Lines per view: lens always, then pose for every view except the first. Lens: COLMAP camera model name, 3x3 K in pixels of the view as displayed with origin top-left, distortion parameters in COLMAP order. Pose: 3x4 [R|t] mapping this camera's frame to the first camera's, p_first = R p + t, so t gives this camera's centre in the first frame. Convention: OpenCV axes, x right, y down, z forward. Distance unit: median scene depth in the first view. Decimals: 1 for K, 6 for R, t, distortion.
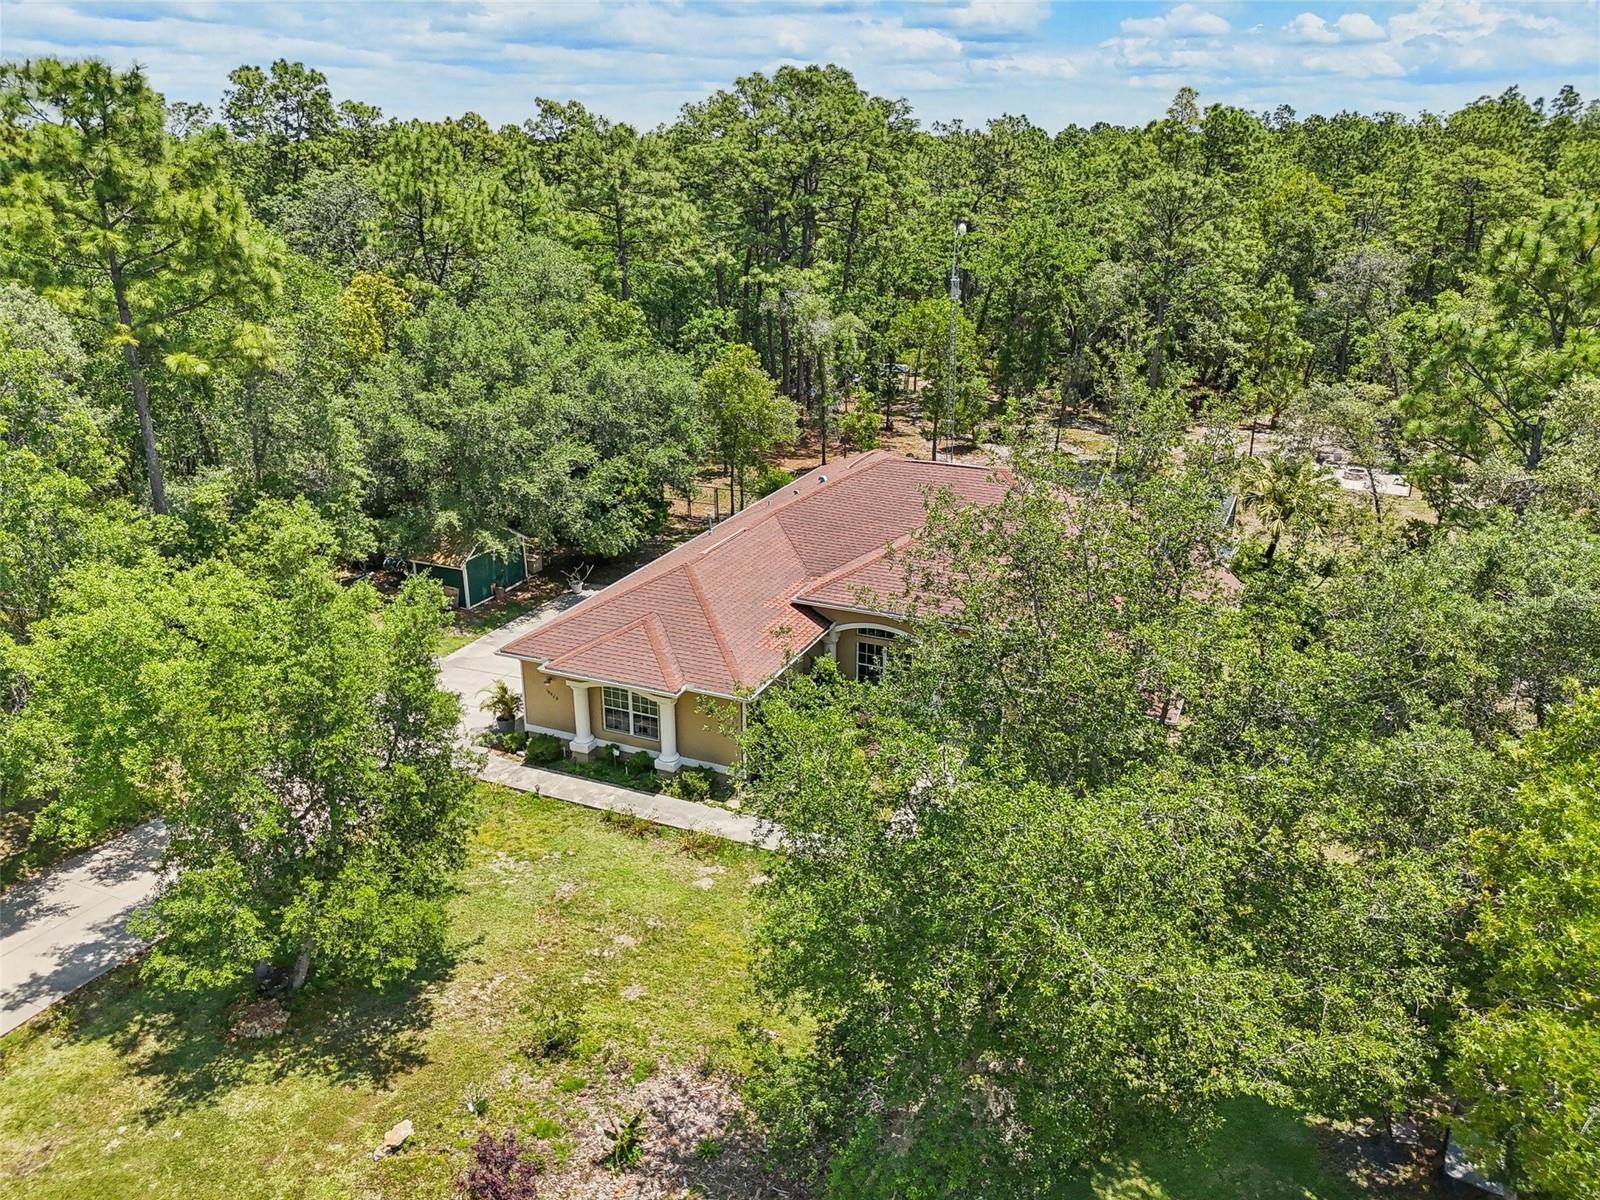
lens RADIAL K [[1177.9, 0, 793.4], [0, 1177.9, 593.8], [0, 0, 1]] dist [0.084205, -0.080859]
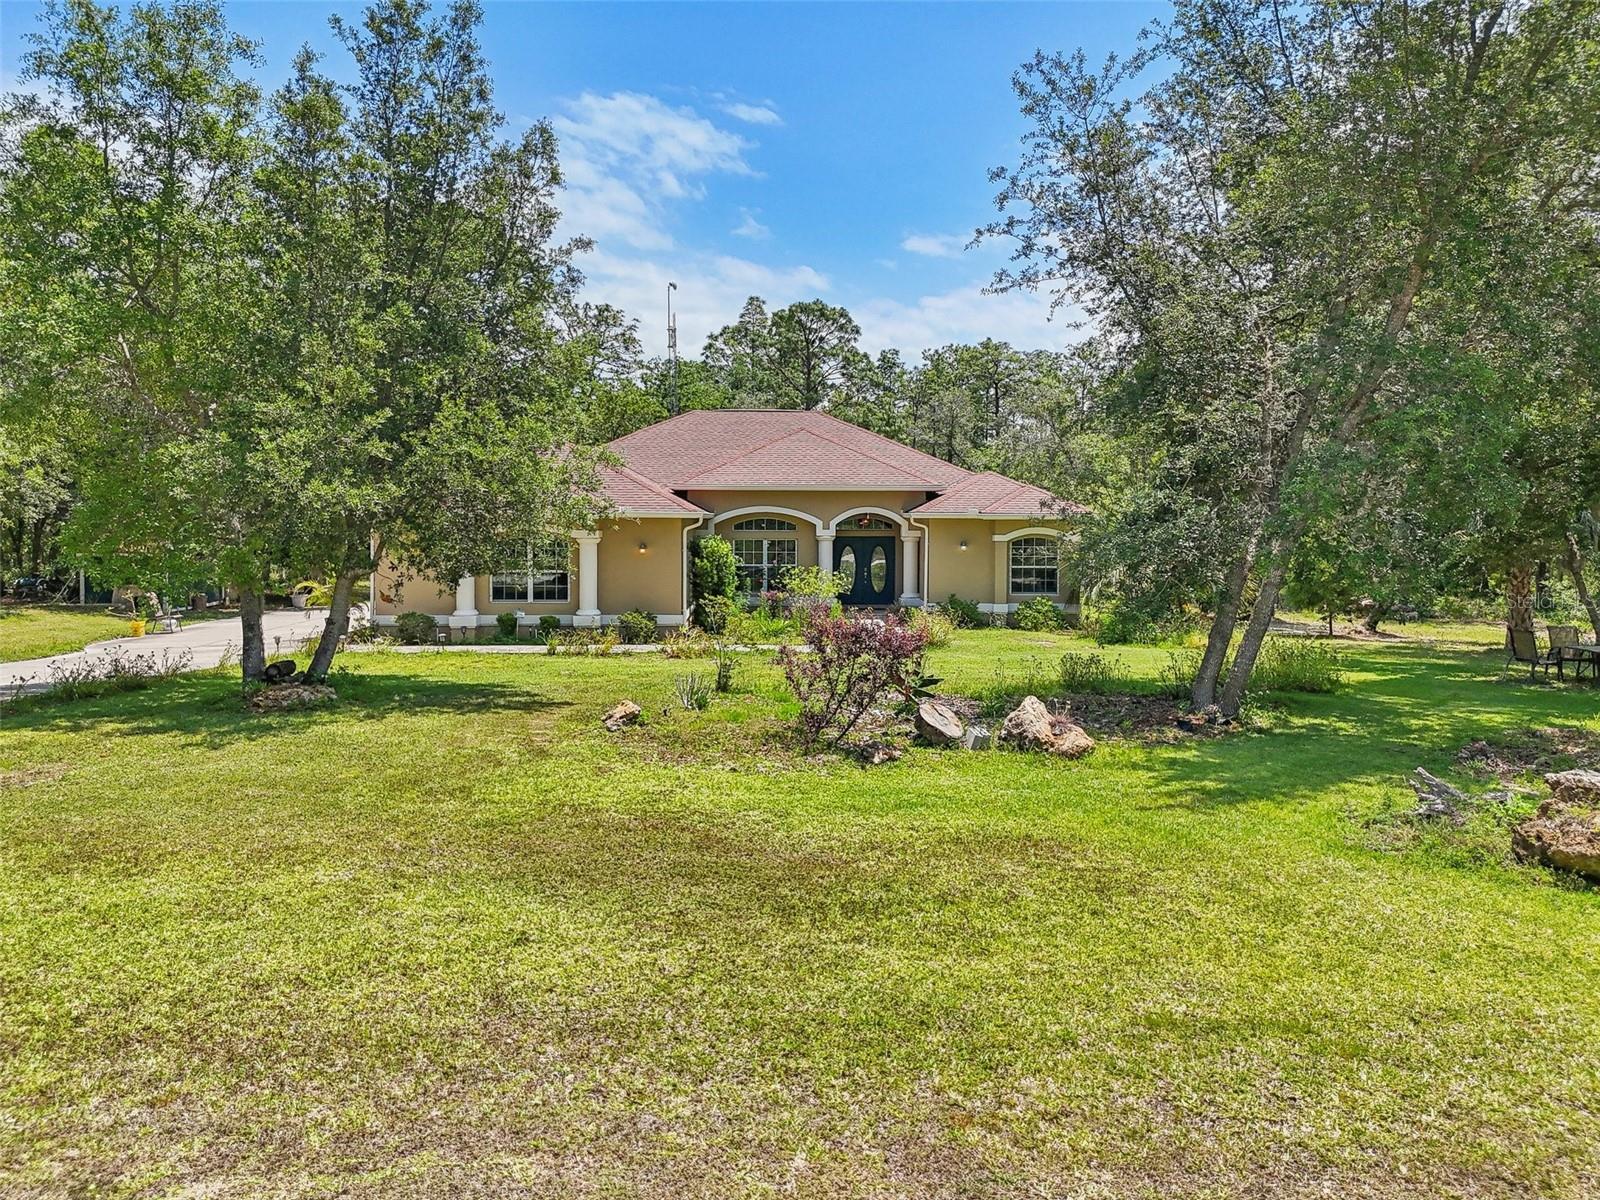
lens RADIAL K [[1196.7, 0, 791.4], [0, 1196.7, 545.2], [0, 0, 1]] dist [0.112746, -0.093516]
pose [[0.904447, -0.003549, 0.426572, -0.364626], [0.140054, 0.947007, -0.289072, 0.387216], [-0.402940, 0.321193, 0.857015, 0.212456]]
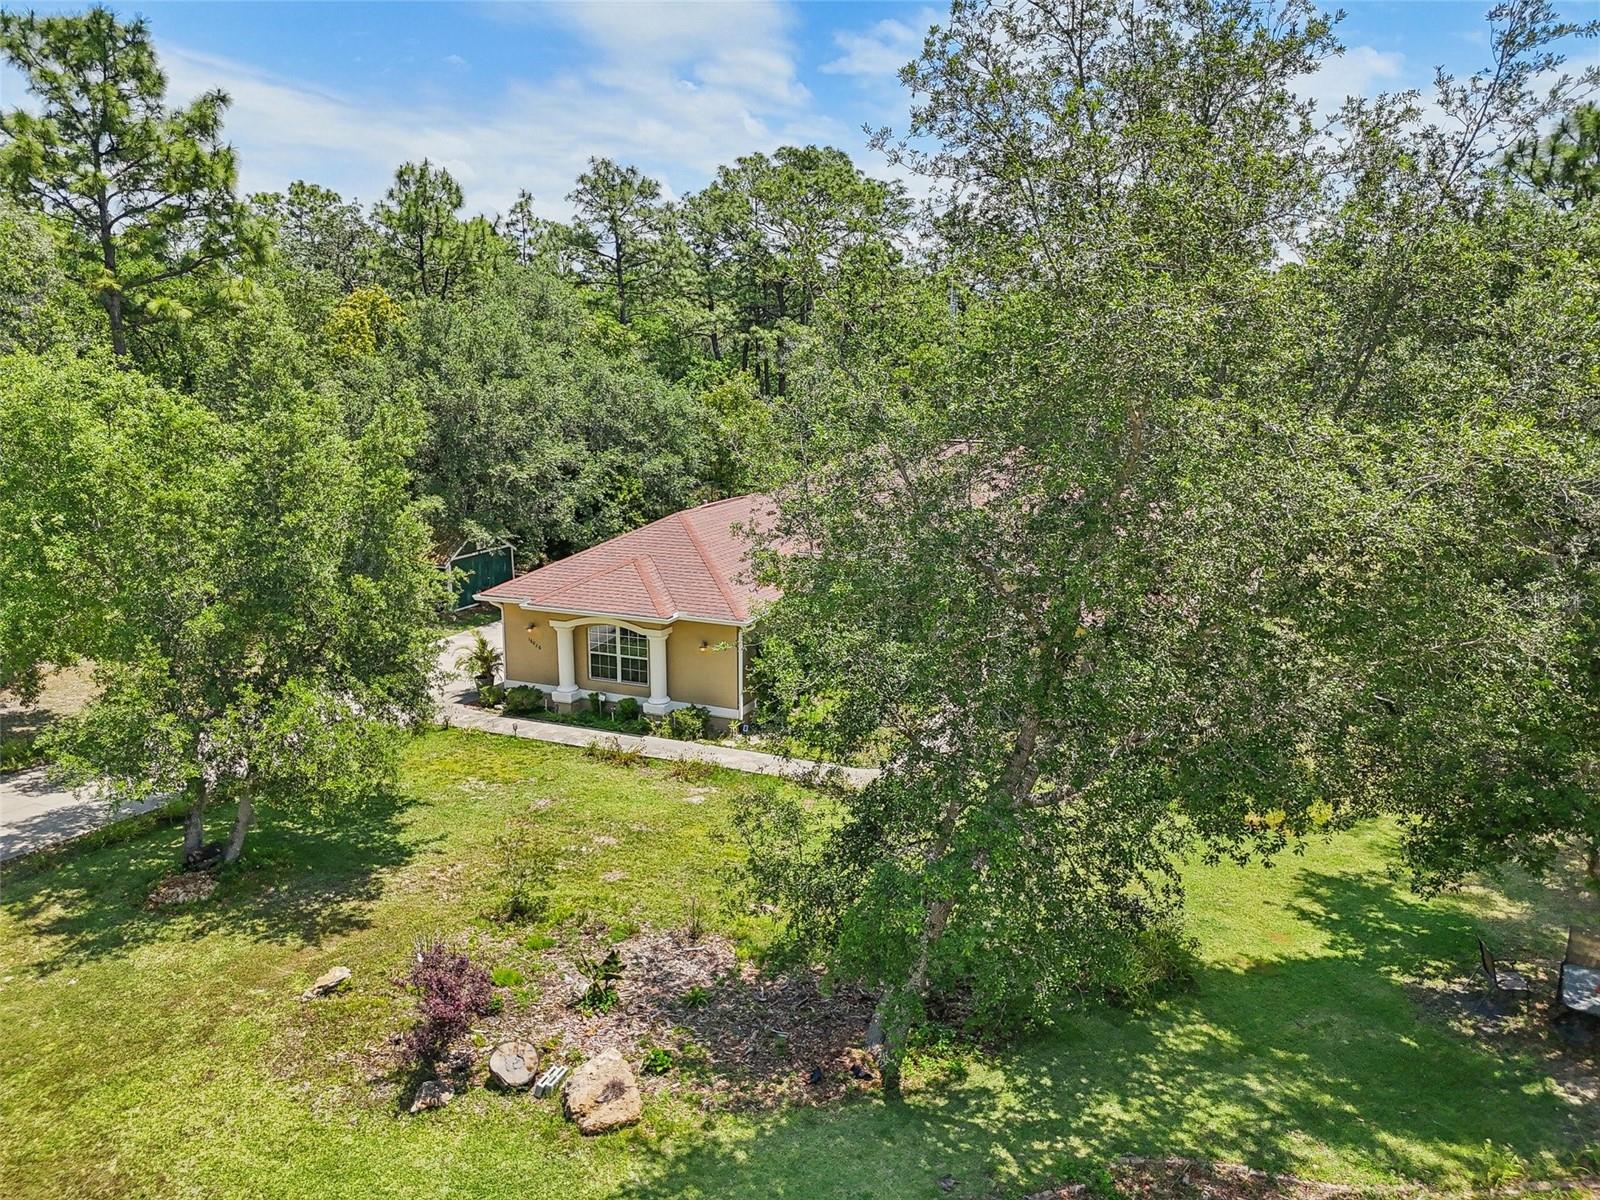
lens RADIAL K [[1177.0, 0, 794.3], [0, 1177.0, 600.1], [0, 0, 1]] dist [0.075386, -0.074152]
pose [[0.999991, 0.001159, 0.004047, -0.003392], [-0.000582, 0.990181, -0.139794, 0.204206], [-0.004169, 0.139790, 0.990172, 0.081853]]
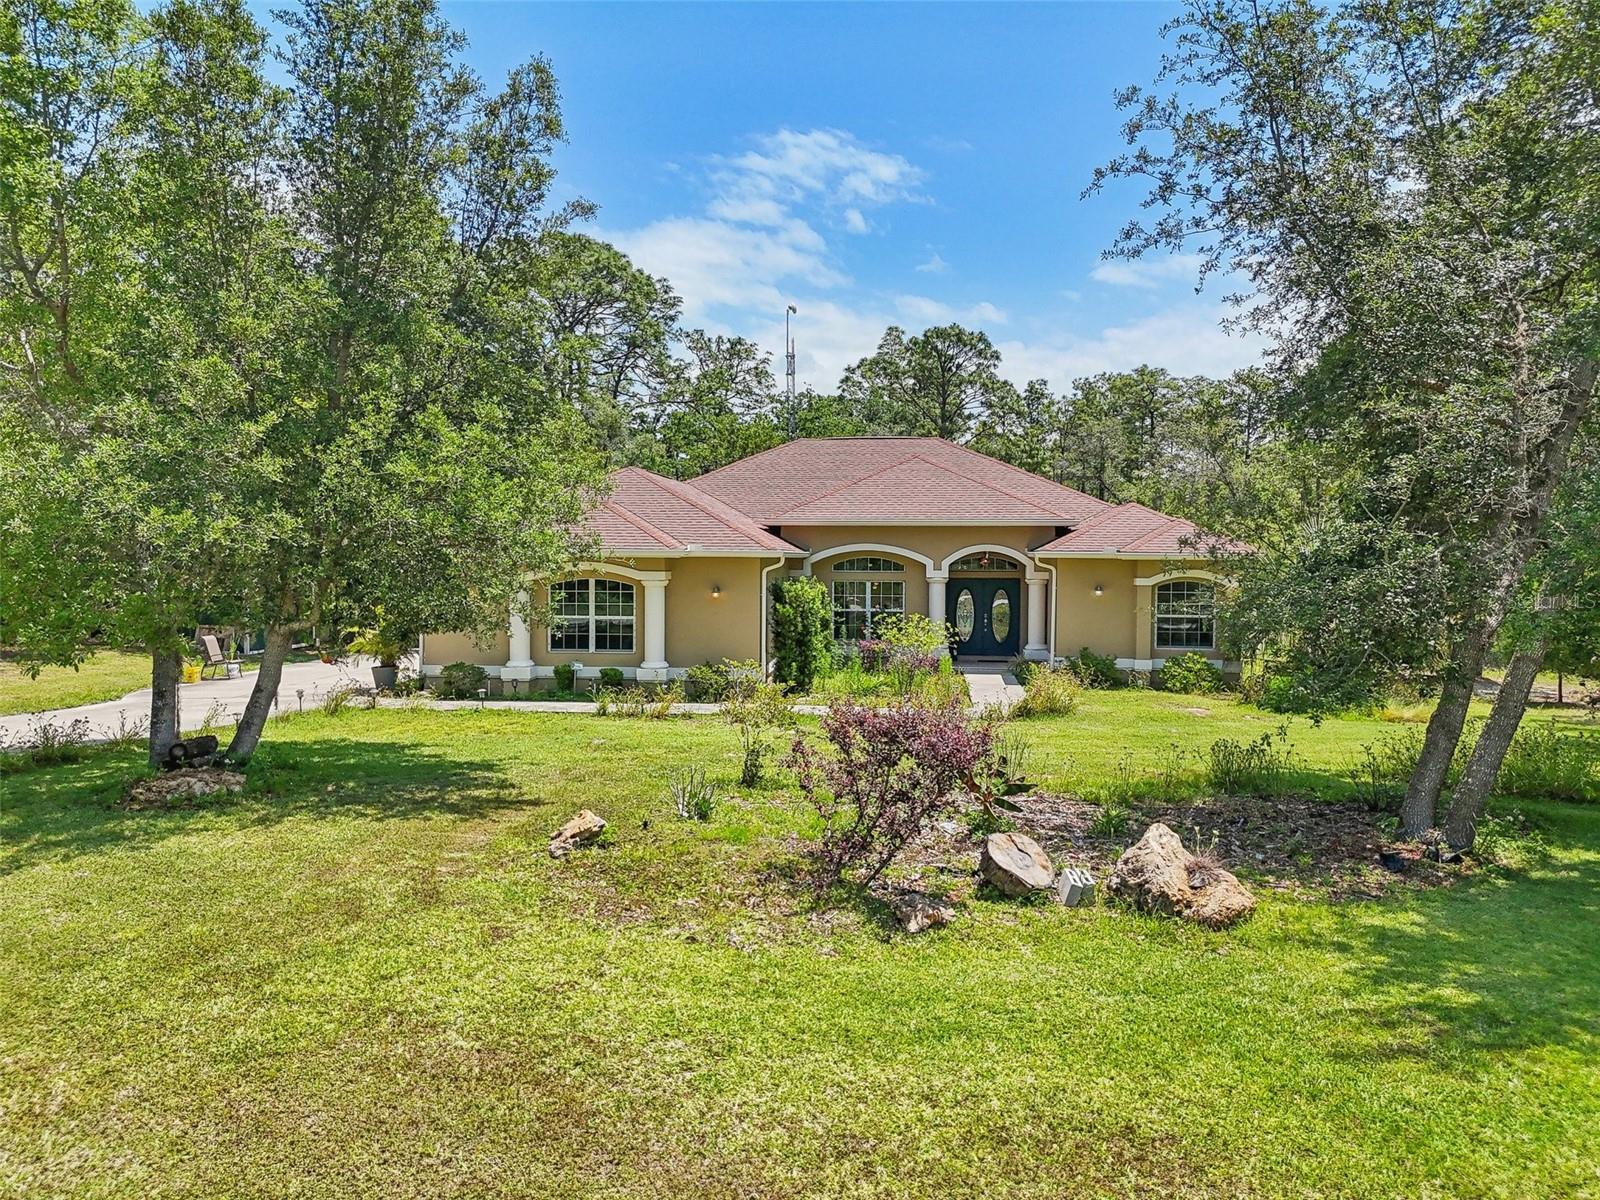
lens RADIAL K [[1177.9, 0, 793.4], [0, 1177.9, 593.8], [0, 0, 1]] dist [0.084205, -0.080859]
pose [[0.951290, -0.001693, 0.308293, -0.268539], [0.097194, 0.950638, -0.294687, 0.345531], [-0.292576, 0.310297, 0.904497, 0.321081]]
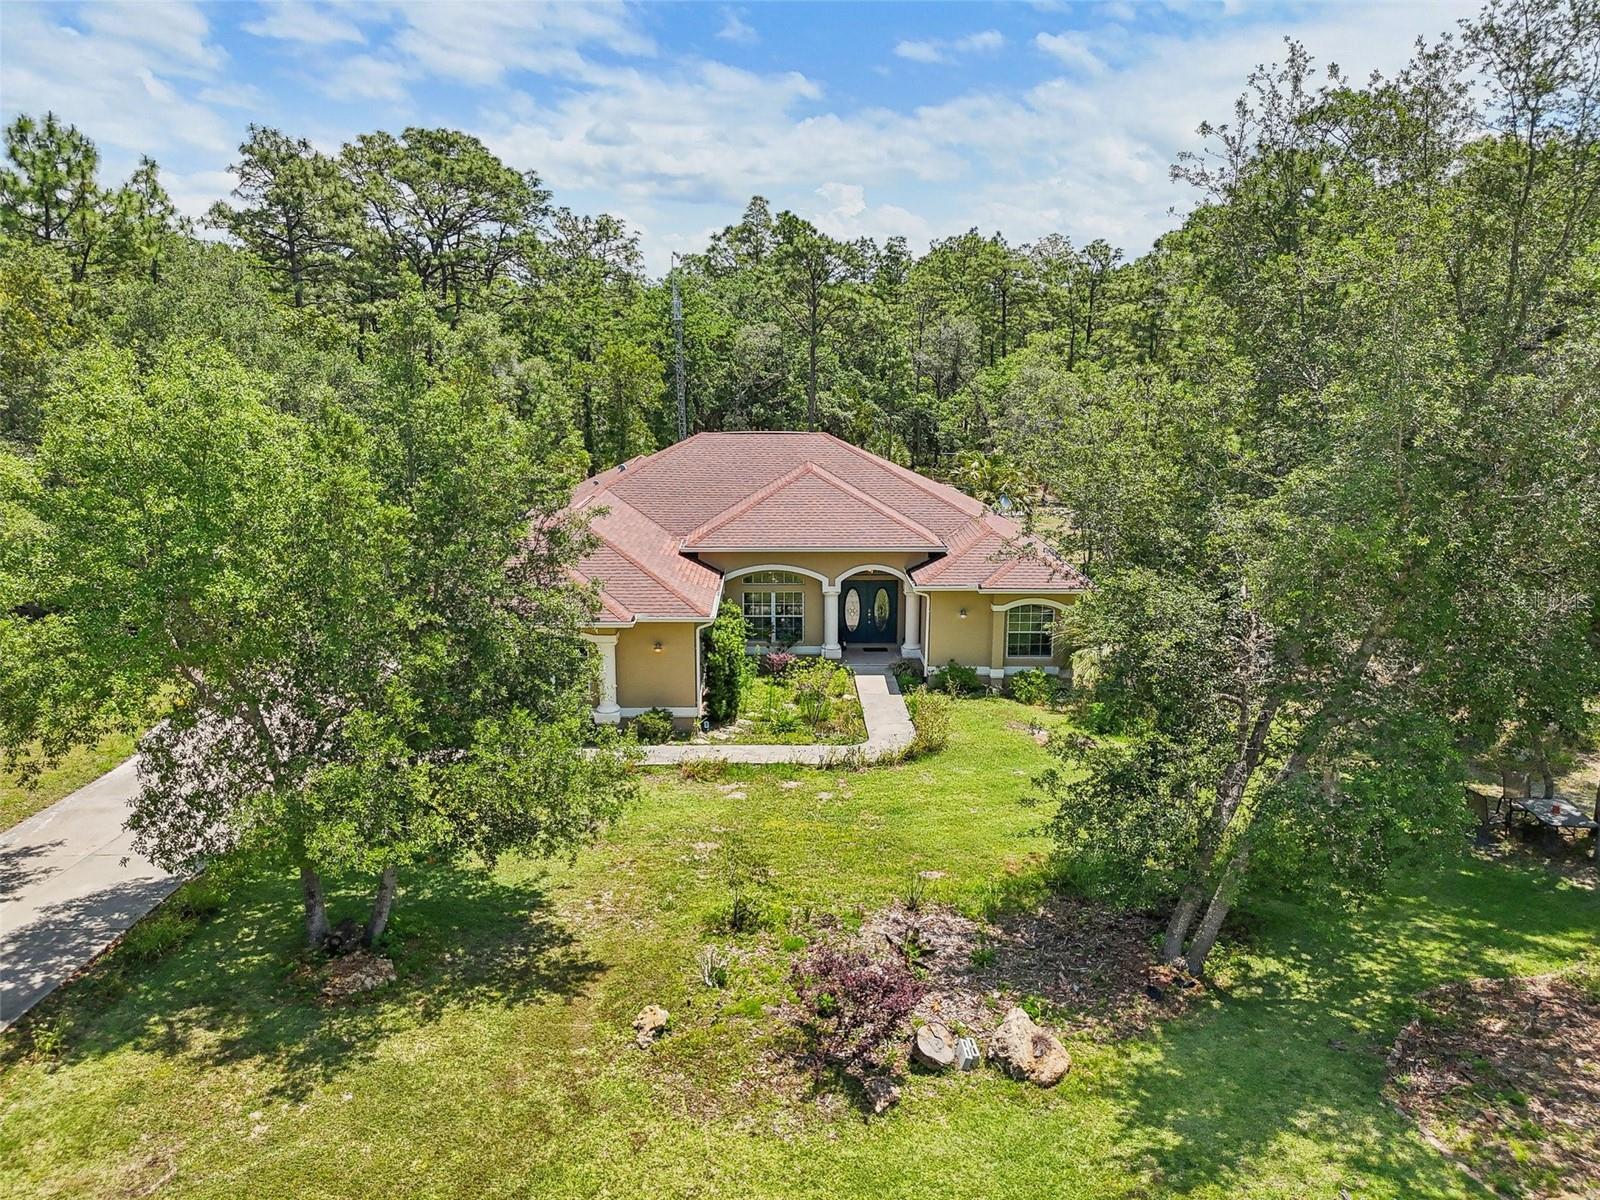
lens RADIAL K [[1177.9, 0, 793.4], [0, 1177.9, 593.8], [0, 0, 1]] dist [0.084205, -0.080859]
pose [[0.905214, -0.084860, 0.416396, -0.369588], [0.142483, 0.983748, -0.109262, 0.183650], [-0.400357, 0.158235, 0.902594, 0.136199]]
